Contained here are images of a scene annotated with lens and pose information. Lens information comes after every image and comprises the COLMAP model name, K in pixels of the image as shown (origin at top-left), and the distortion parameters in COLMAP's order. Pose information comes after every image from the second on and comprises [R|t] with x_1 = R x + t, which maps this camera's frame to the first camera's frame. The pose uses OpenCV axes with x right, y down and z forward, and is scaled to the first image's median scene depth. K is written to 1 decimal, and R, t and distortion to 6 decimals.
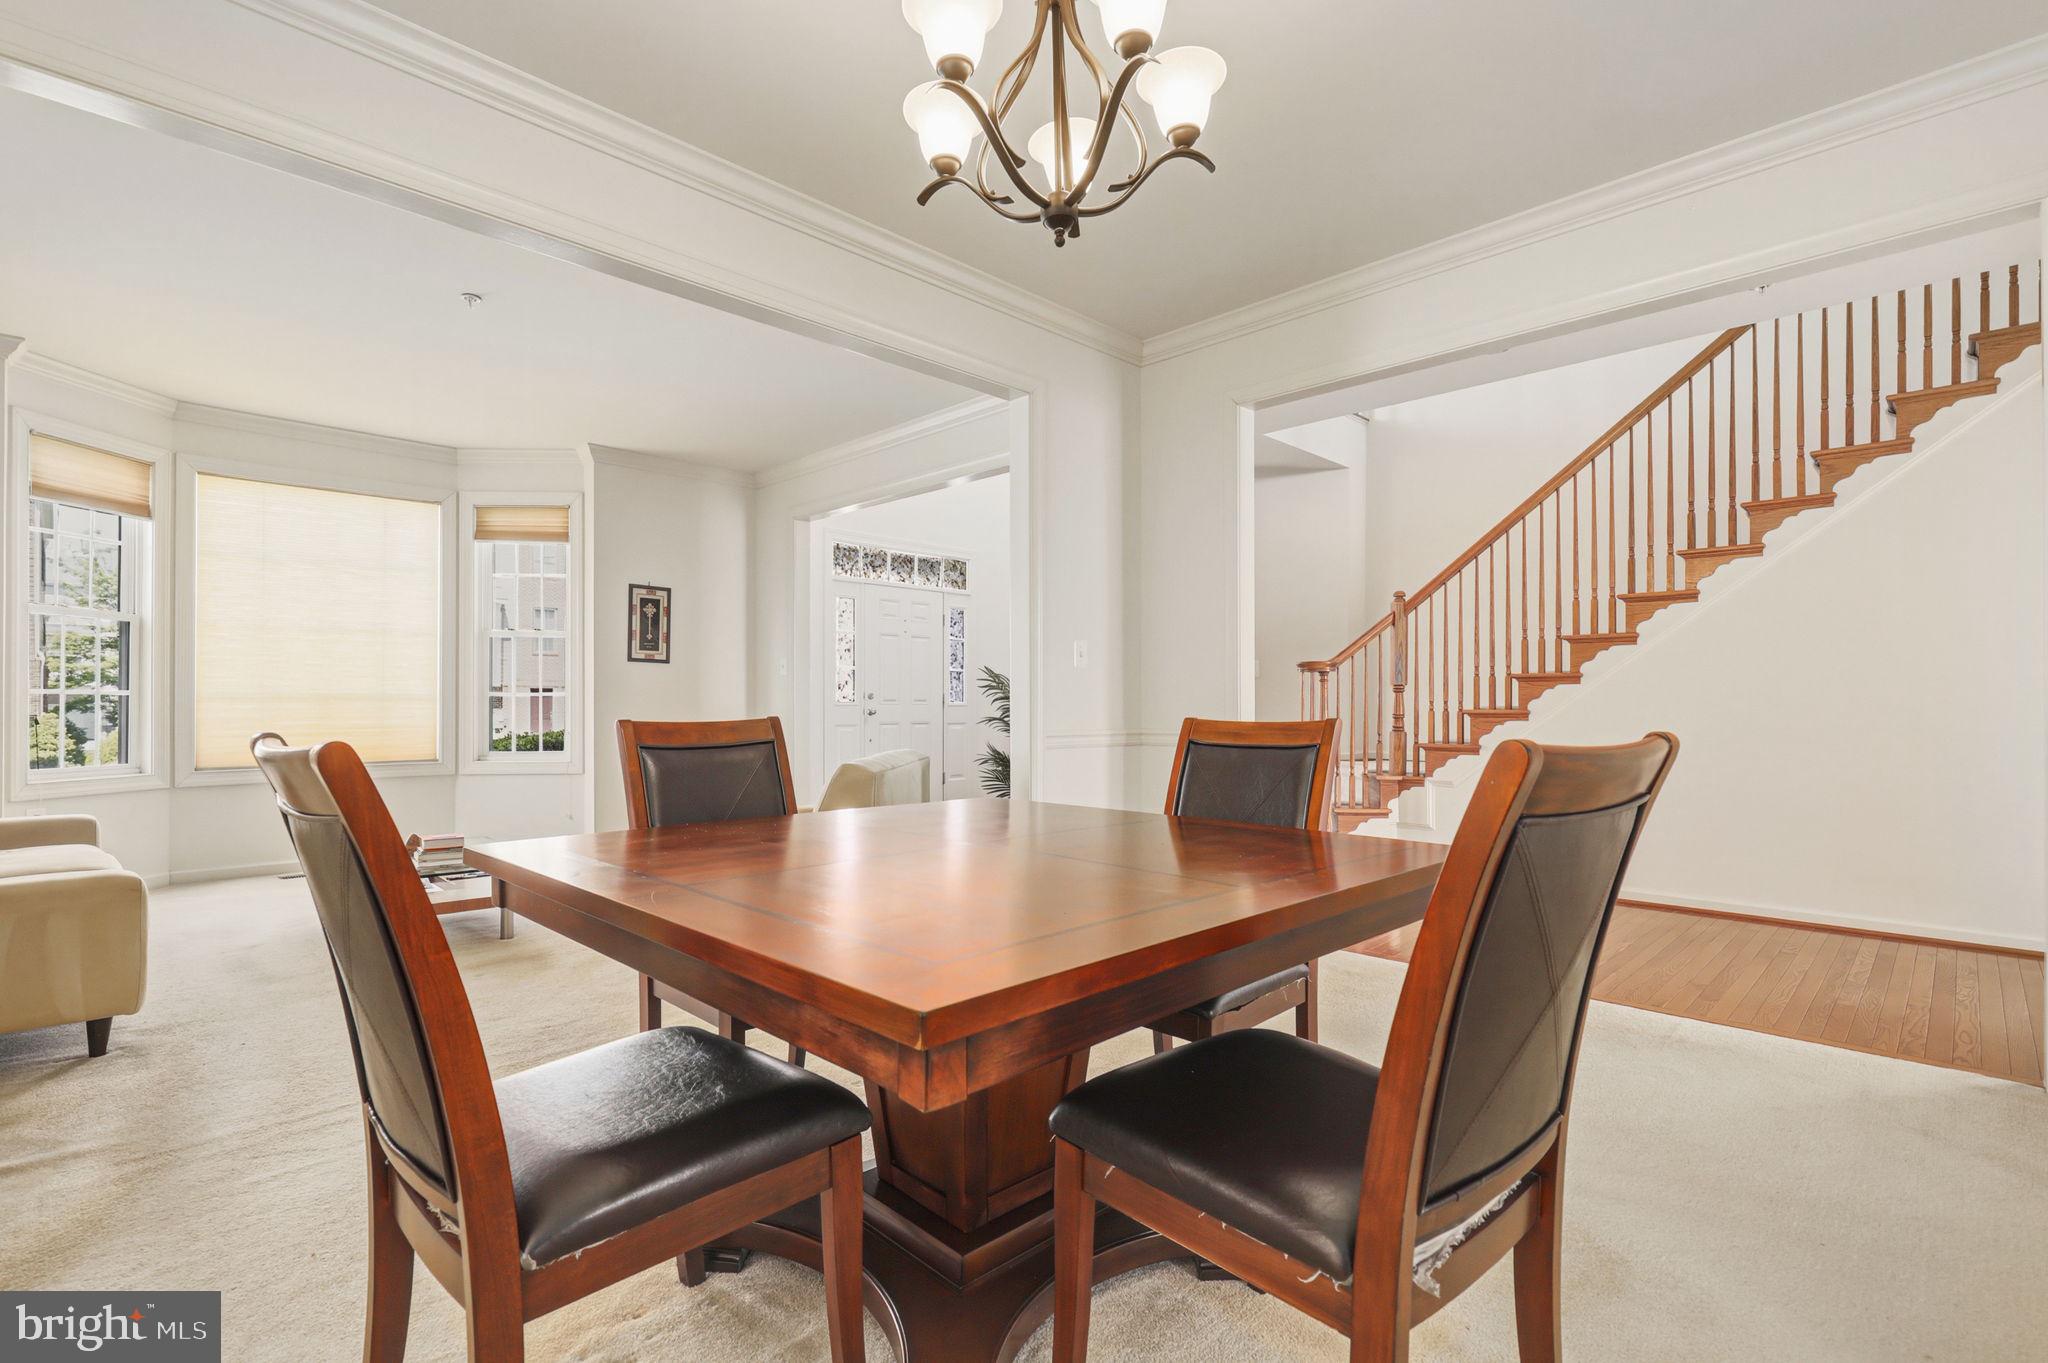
lens RADIAL K [[975.8, 0, 1013.1], [0, 975.8, 704.1], [0, 0, 1]] dist [-0.001058, -0.000266]
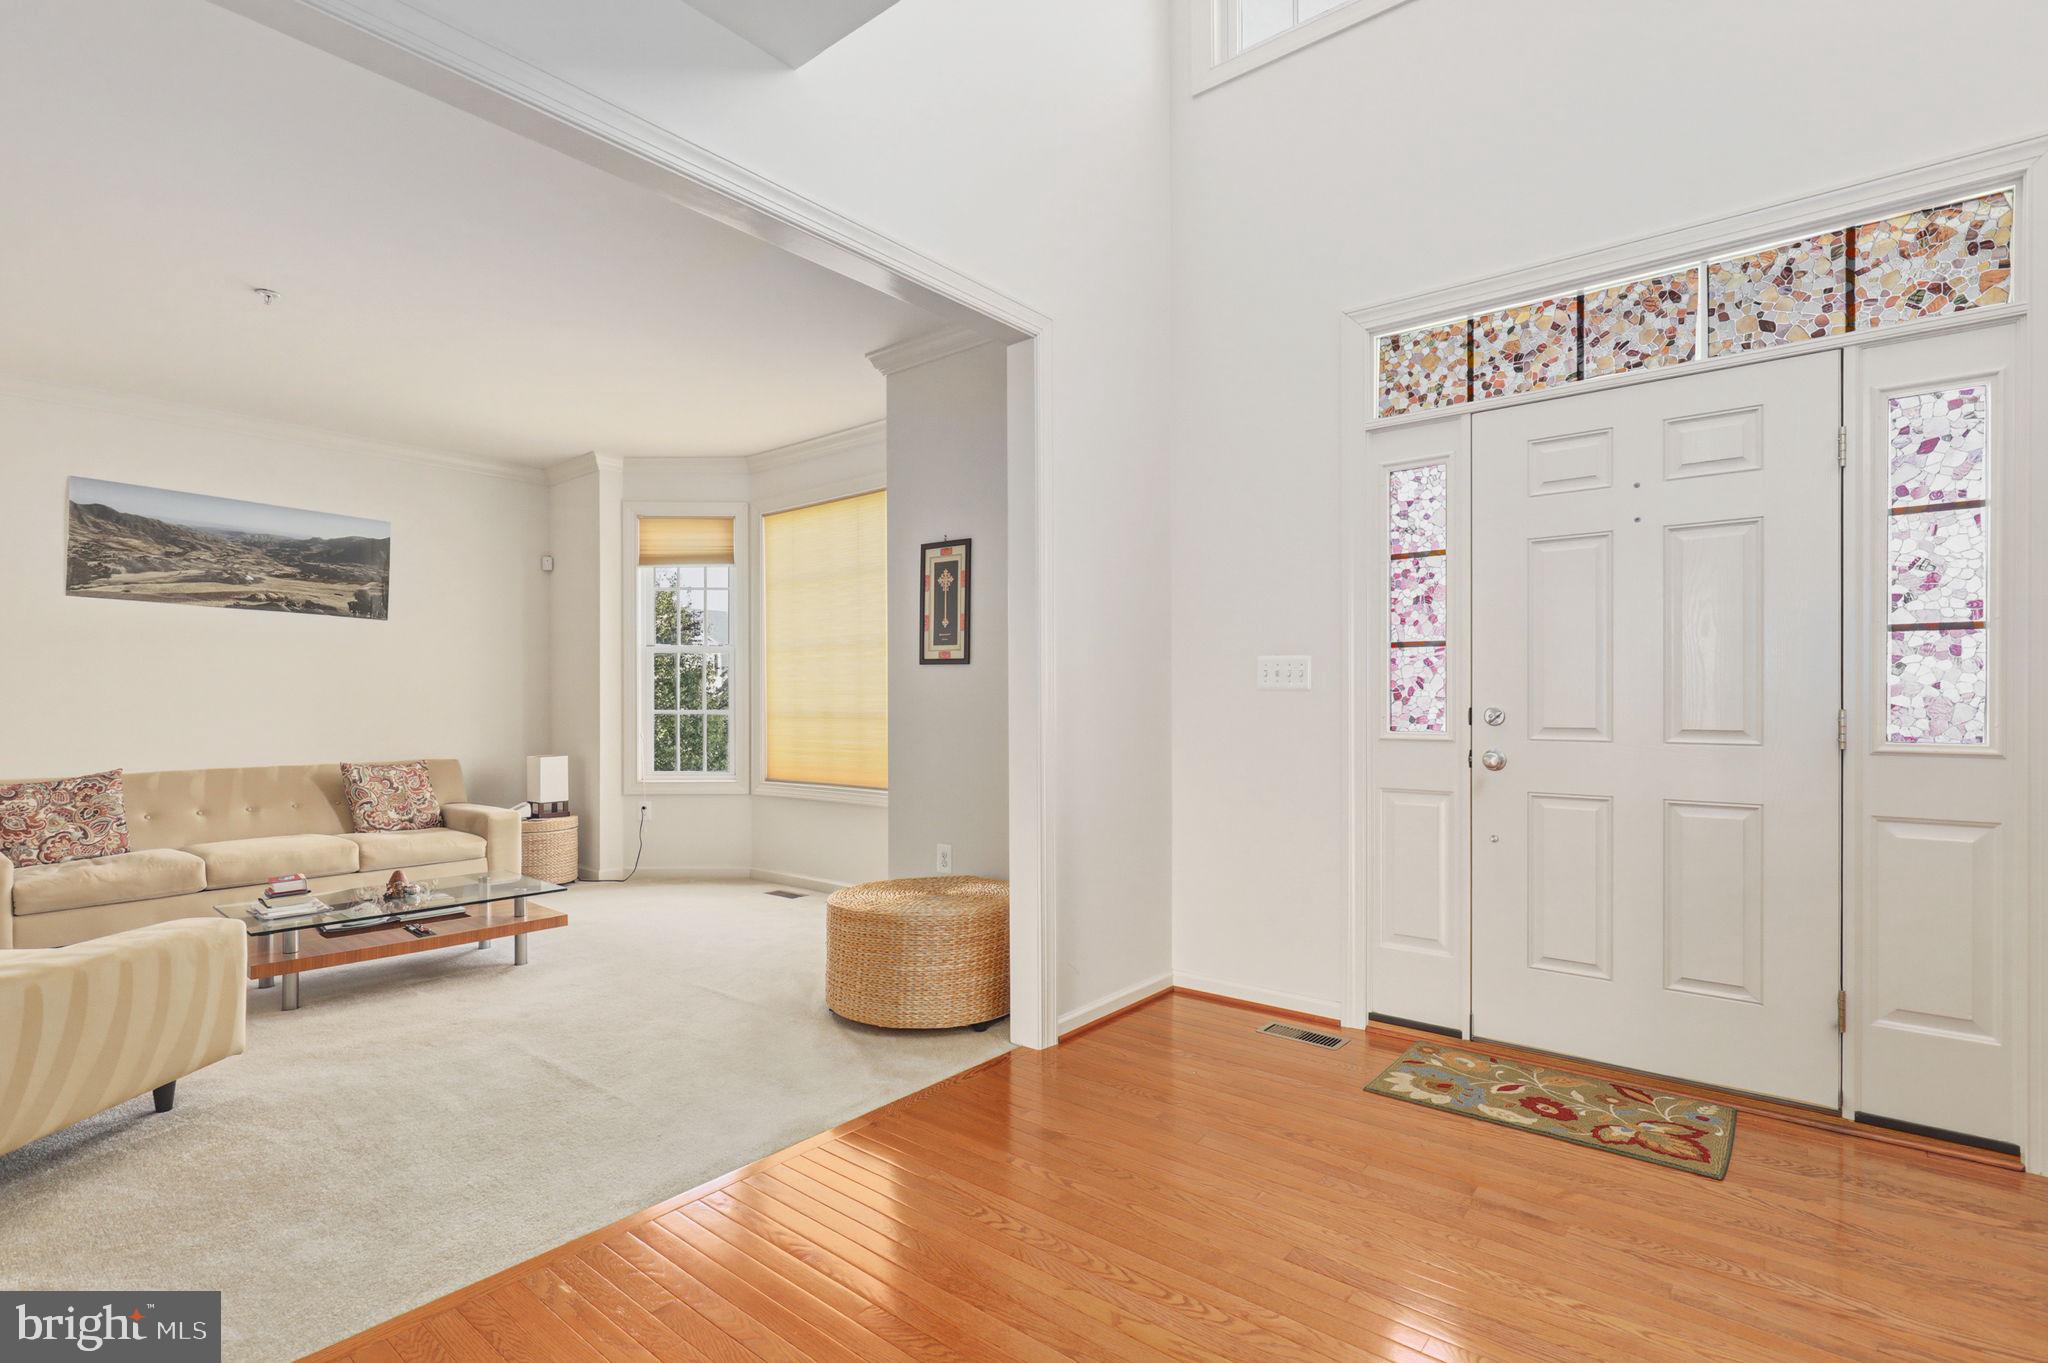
lens RADIAL K [[975.8, 0, 1013.1], [0, 975.8, 704.1], [0, 0, 1]] dist [-0.001058, -0.000266]
pose [[0.078067, 0.001079, -0.996948, 0.255917], [0.001971, 0.999997, 0.001236, -0.017808], [0.996946, -0.002061, 0.078065, 0.999268]]
